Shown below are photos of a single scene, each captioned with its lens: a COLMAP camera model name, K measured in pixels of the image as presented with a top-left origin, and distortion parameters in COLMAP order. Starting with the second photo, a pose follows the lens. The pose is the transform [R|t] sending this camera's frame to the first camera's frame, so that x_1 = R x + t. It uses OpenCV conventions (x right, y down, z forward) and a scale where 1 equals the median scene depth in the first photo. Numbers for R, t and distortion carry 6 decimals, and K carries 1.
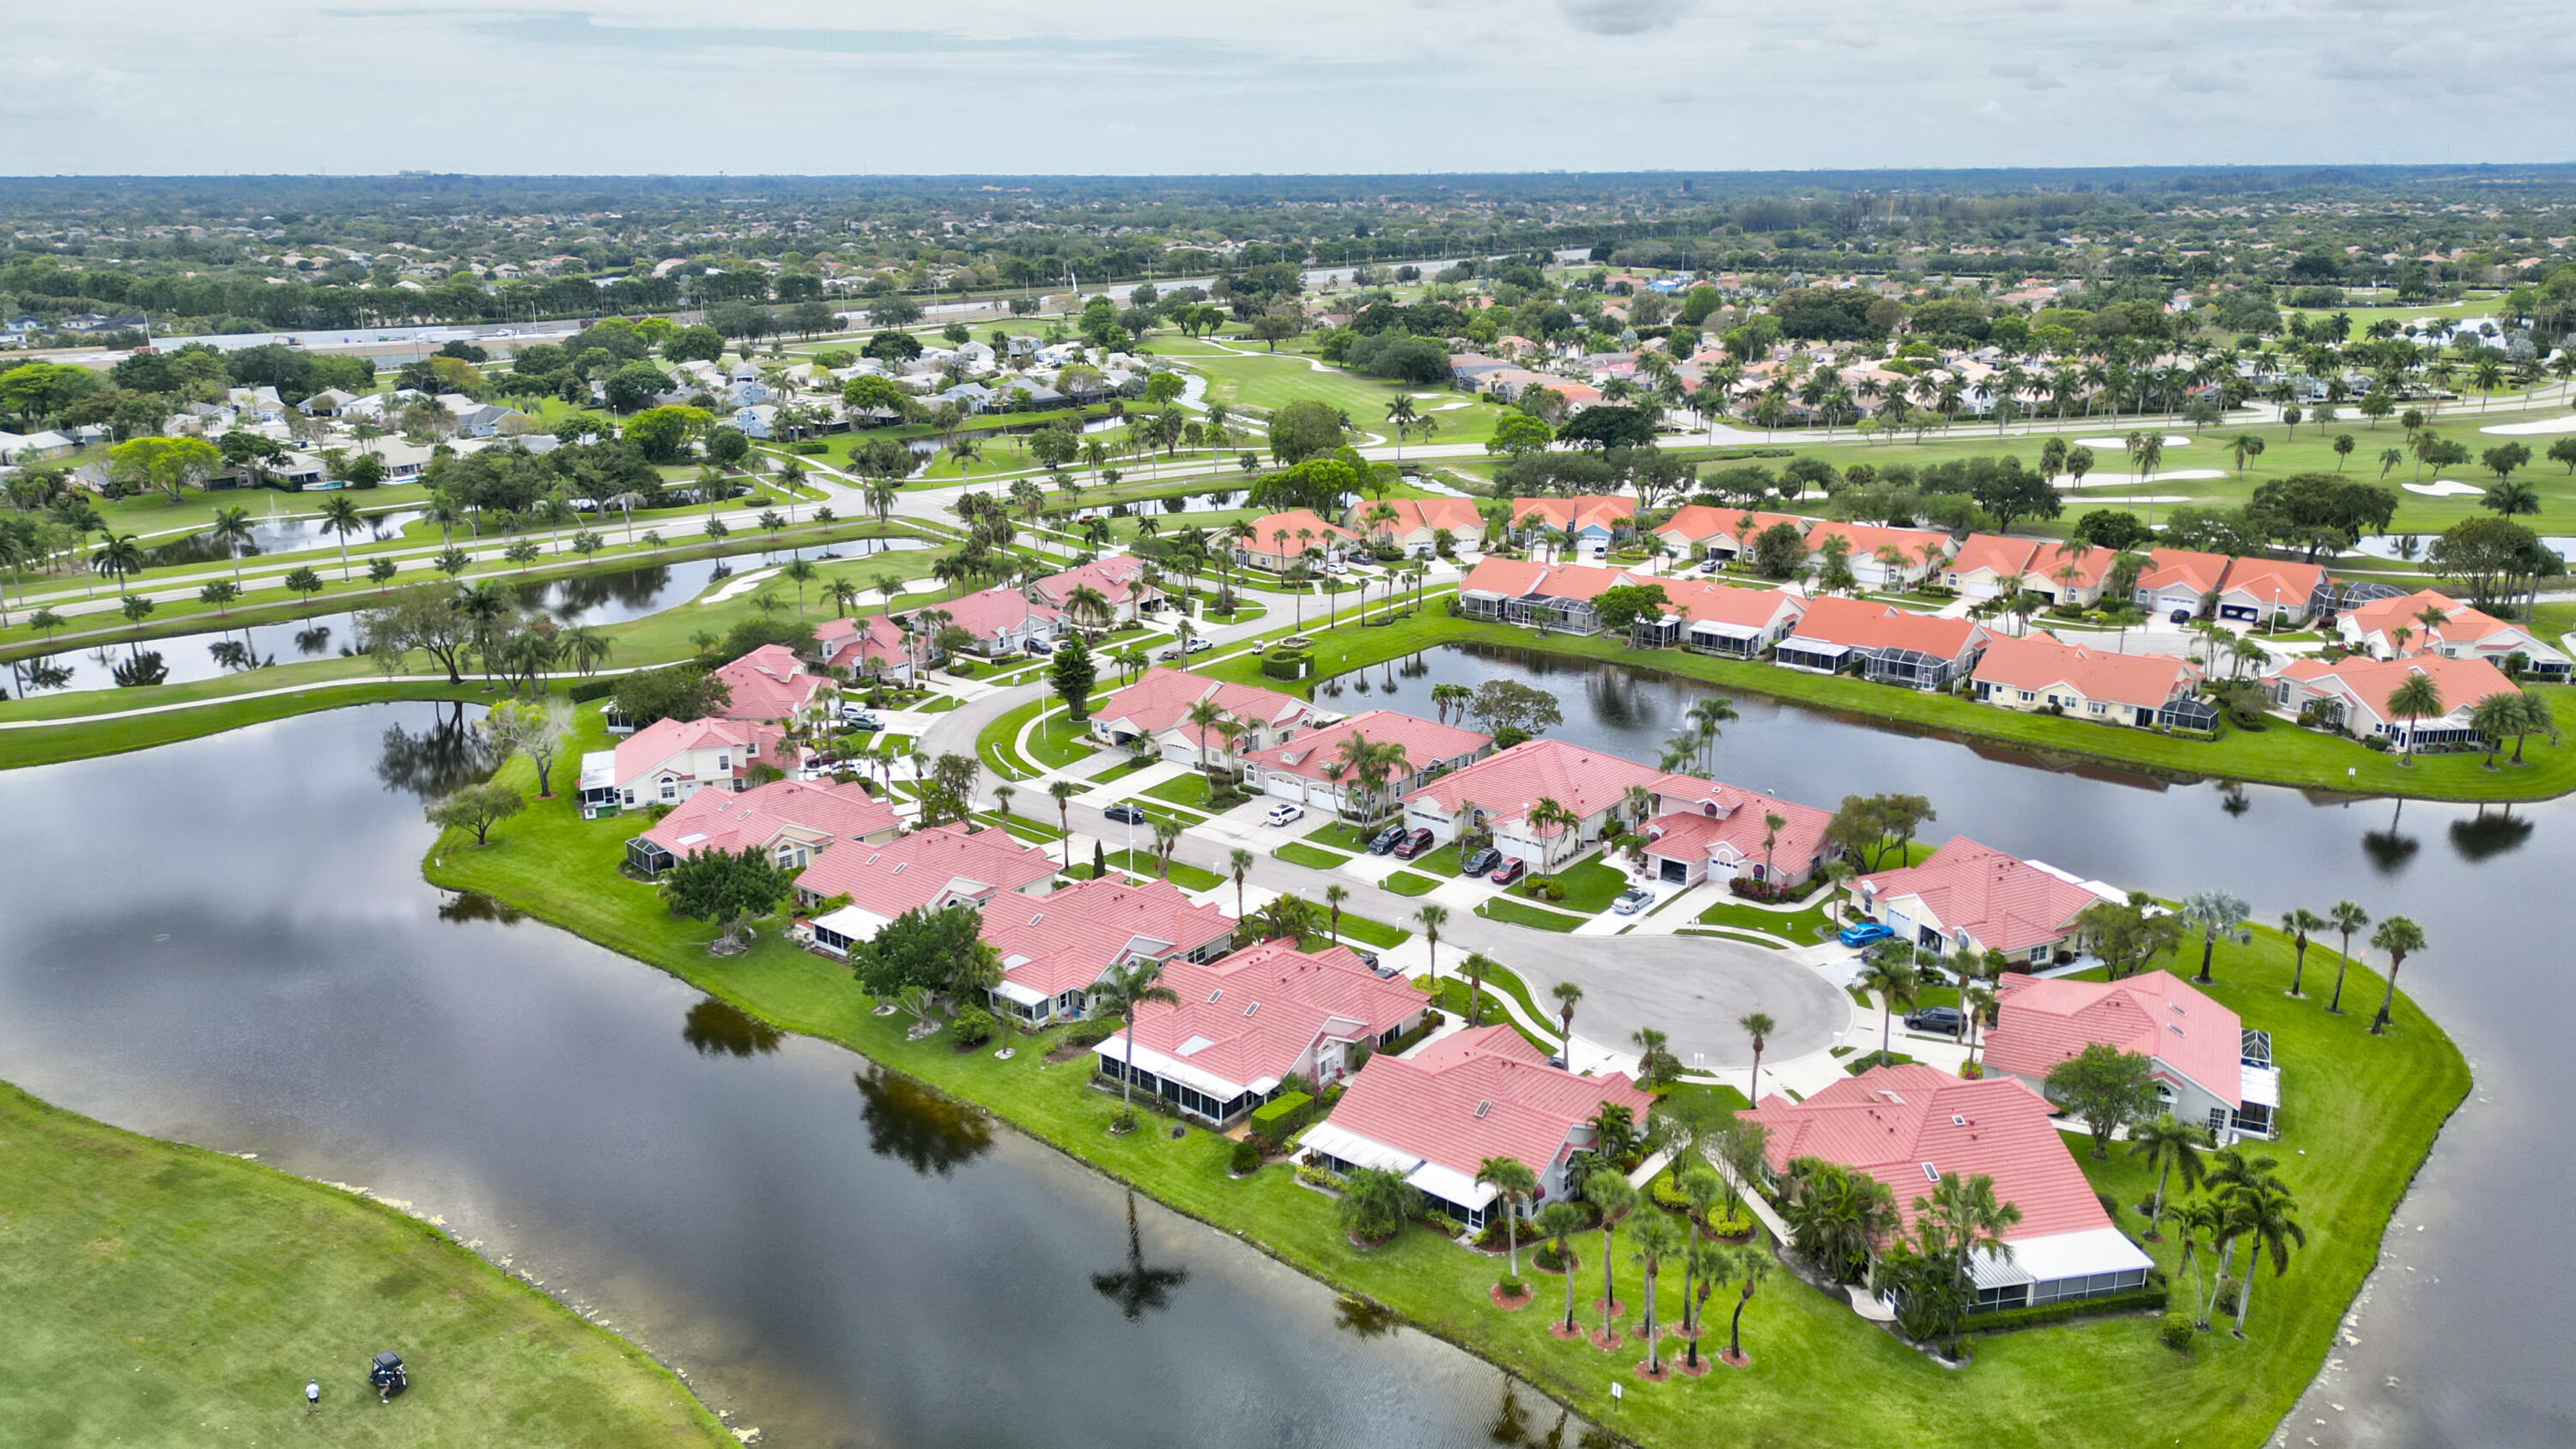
lens RADIAL K [[1817.0, 0, 1288.0], [0, 1817.0, 724.5], [0, 0, 1]] dist [0.089045, -0.096572]
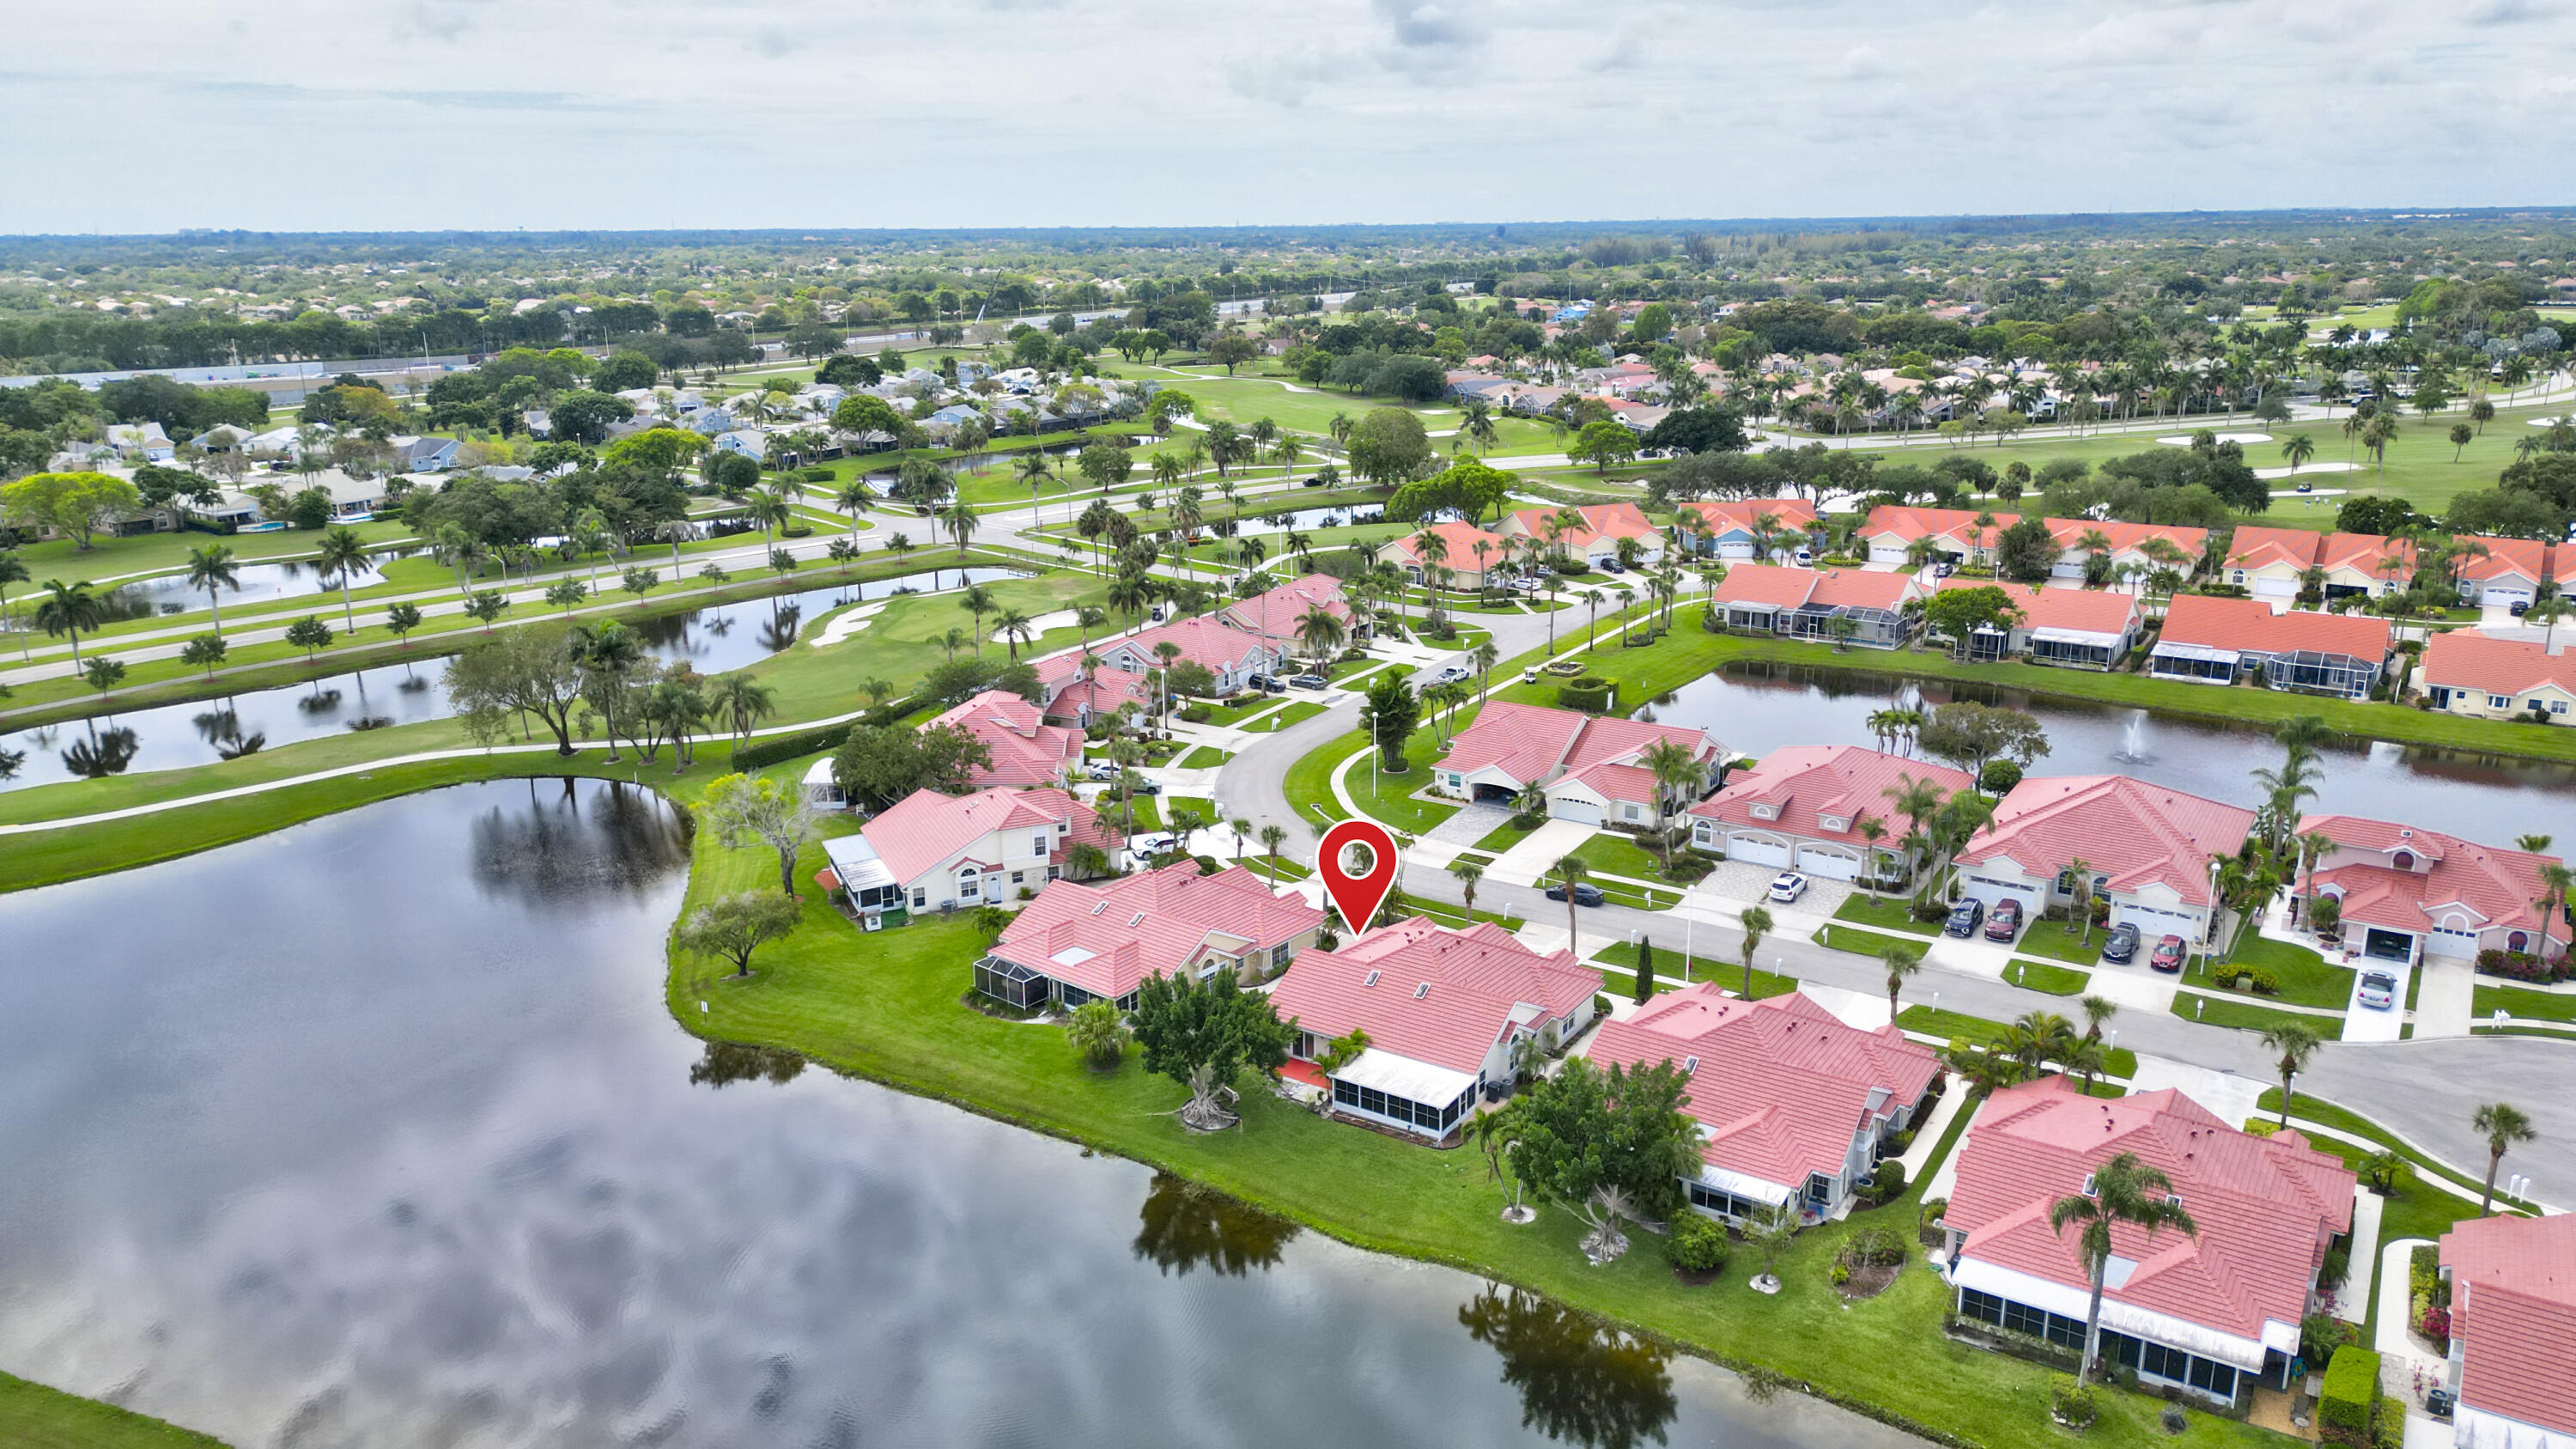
lens RADIAL K [[1778.0, 0, 1288.0], [0, 1778.0, 724.5], [0, 0, 1]] dist [0.095682, -0.105848]
pose [[0.994835, -0.034506, 0.095457, -0.188166], [0.036474, 0.999155, -0.018947, -0.007775], [-0.094723, 0.022331, 0.995253, 0.179297]]
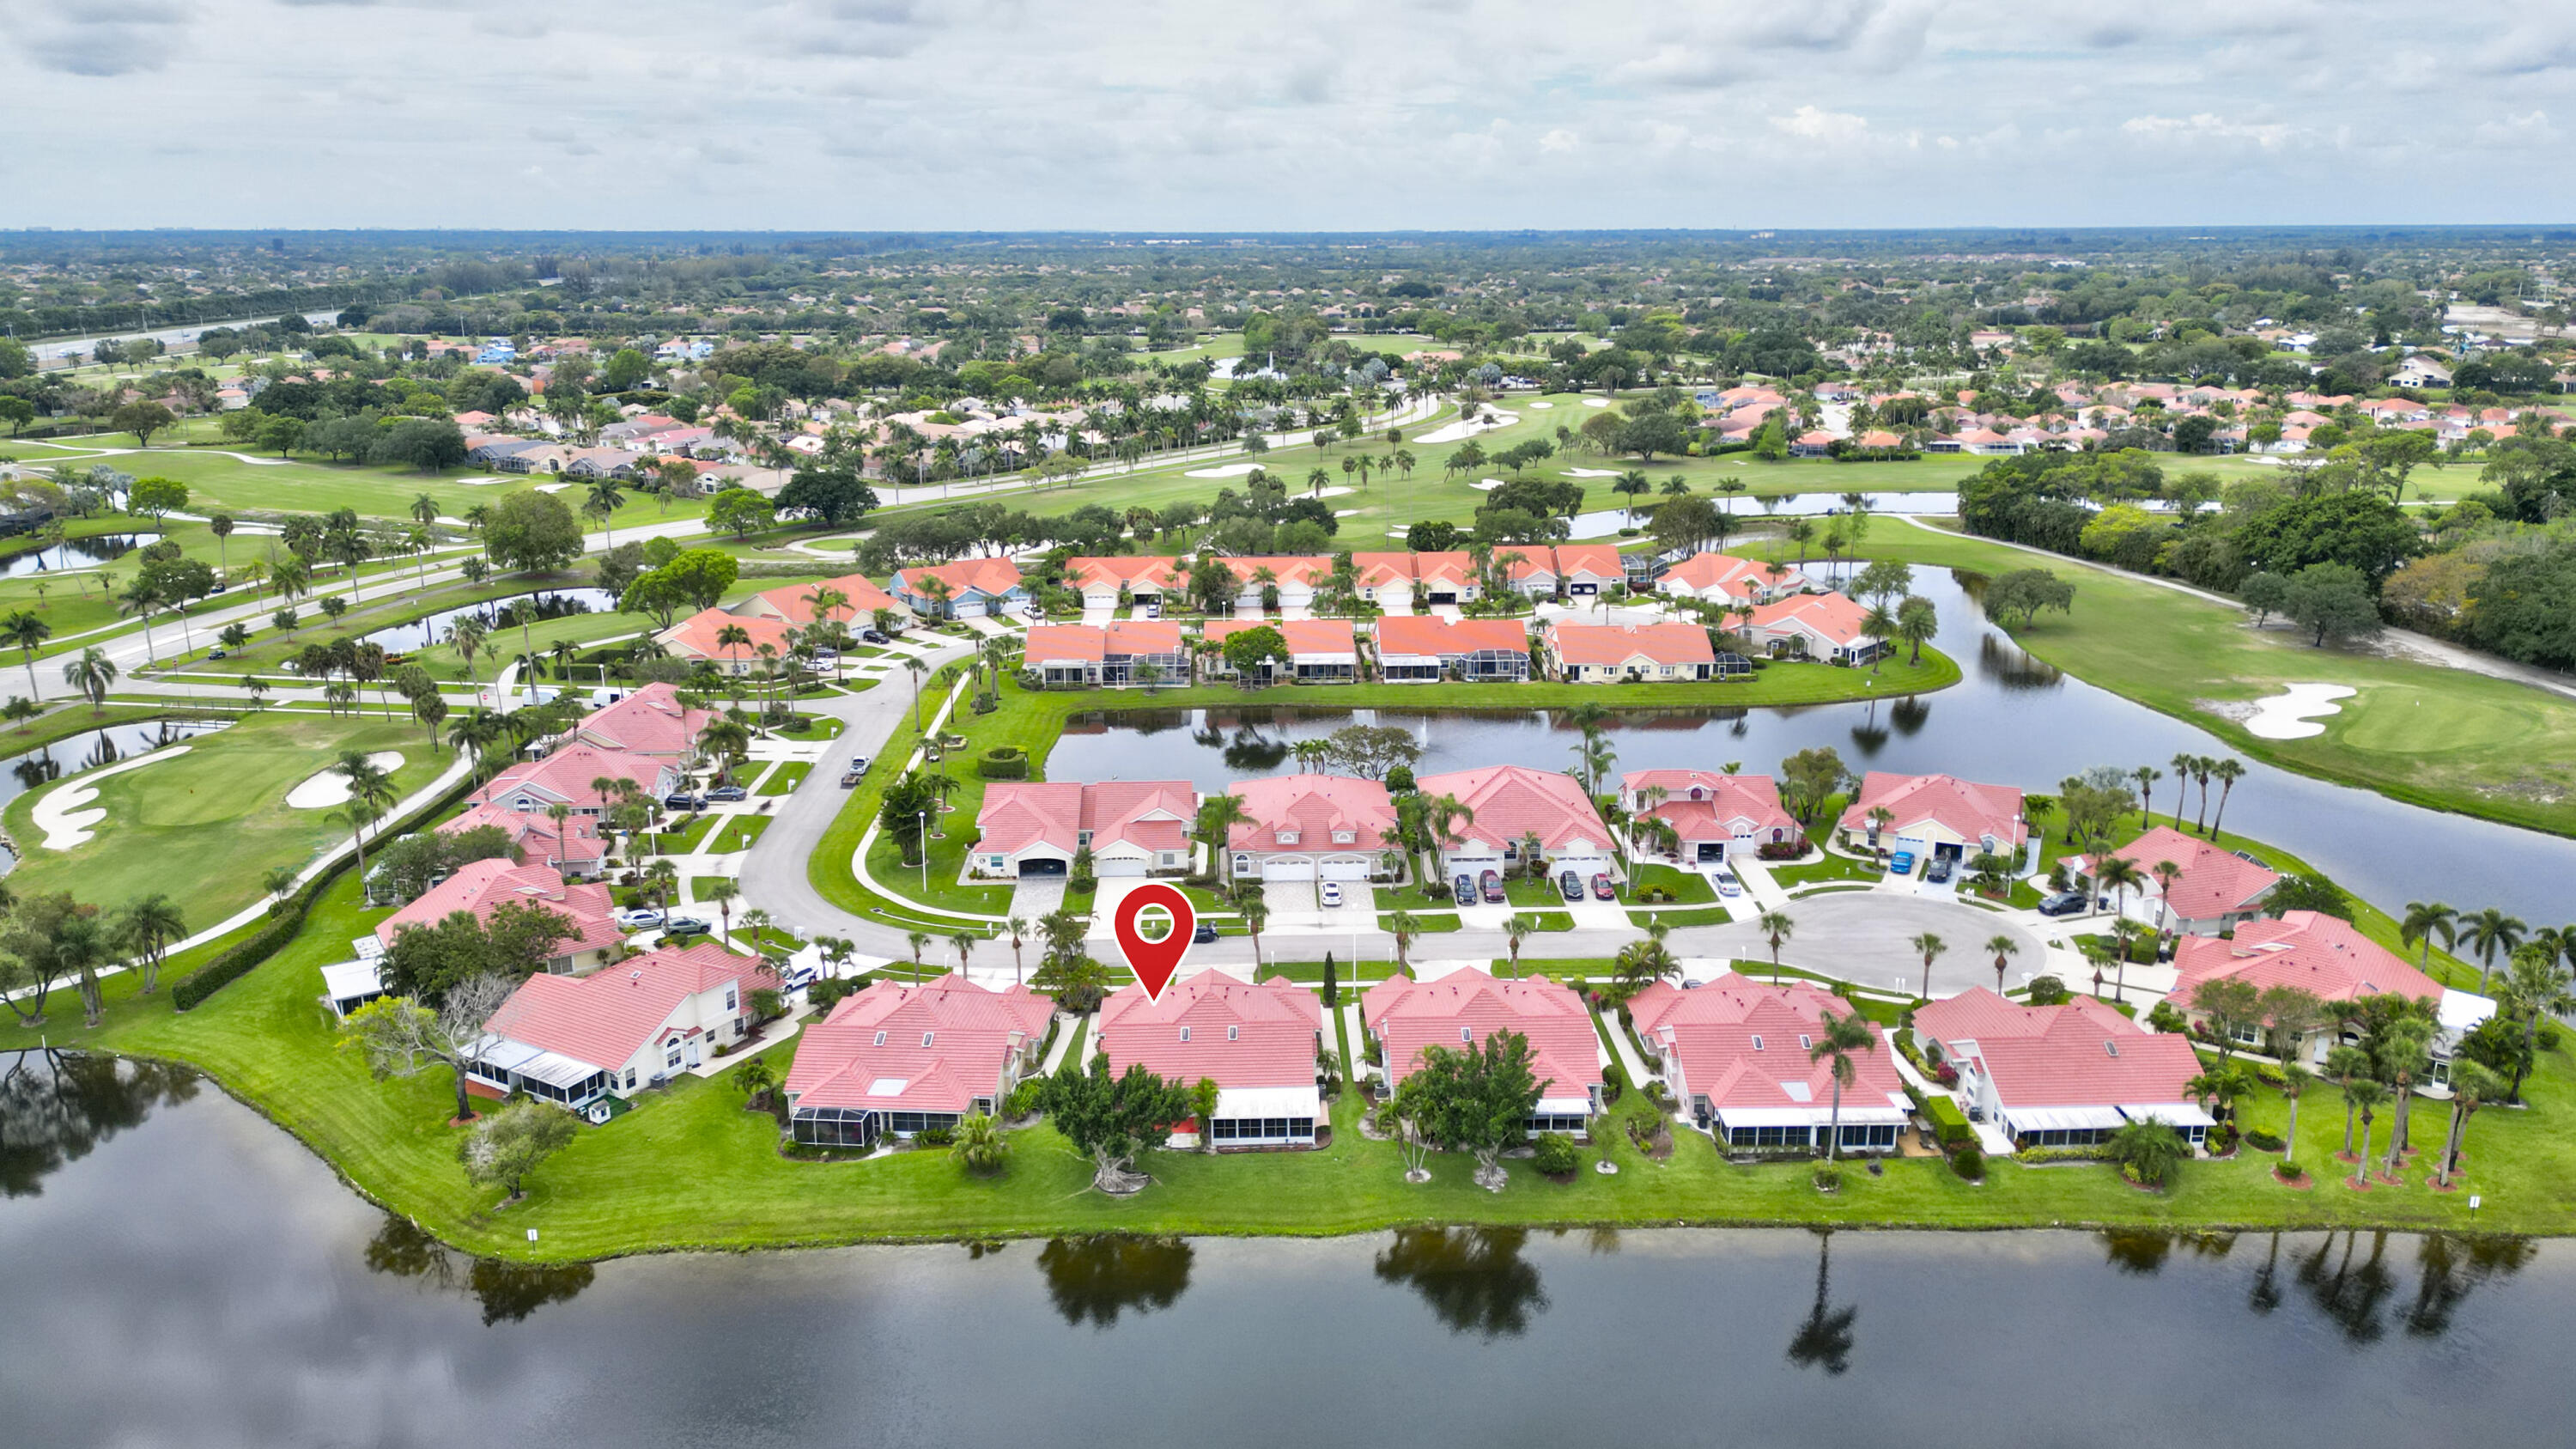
lens RADIAL K [[1817.2, 0, 1288.0], [0, 1817.2, 724.5], [0, 0, 1]] dist [0.125173, -0.169432]
pose [[0.759353, -0.168988, 0.628351, -0.404313], [0.189313, 0.981288, 0.035125, -0.050226], [-0.622530, 0.092282, 0.777136, 0.177573]]
